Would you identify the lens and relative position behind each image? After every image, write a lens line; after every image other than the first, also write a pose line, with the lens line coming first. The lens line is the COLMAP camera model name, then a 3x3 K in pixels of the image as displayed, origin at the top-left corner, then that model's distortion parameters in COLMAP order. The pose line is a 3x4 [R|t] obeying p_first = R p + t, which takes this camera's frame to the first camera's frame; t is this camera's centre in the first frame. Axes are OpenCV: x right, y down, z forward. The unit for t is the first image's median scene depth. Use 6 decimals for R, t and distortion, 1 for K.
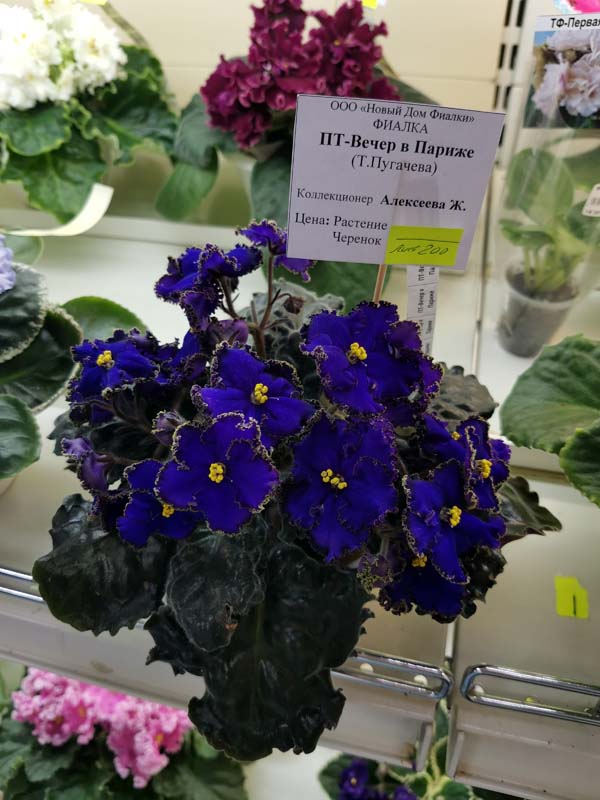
lens RADIAL K [[636.5, 0, 300.0], [0, 636.5, 400.0], [0, 0, 1]] dist [-0.002929, -0.001510]
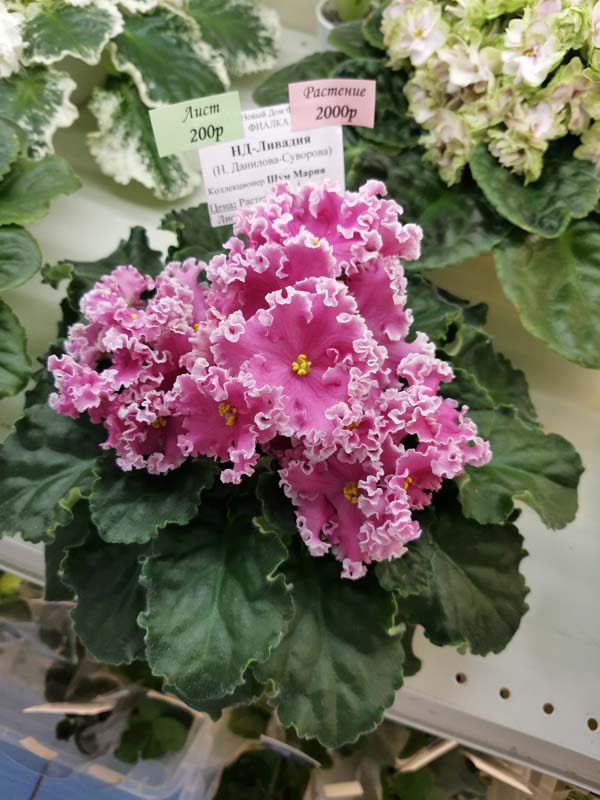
lens RADIAL K [[636.5, 0, 300.0], [0, 636.5, 400.0], [0, 0, 1]] dist [-0.002929, -0.001510]
pose [[0.996086, 0.088082, 0.007421, -0.295899], [-0.082571, 0.897212, 0.433812, 0.300594], [0.031553, -0.432727, 0.900973, 0.635091]]
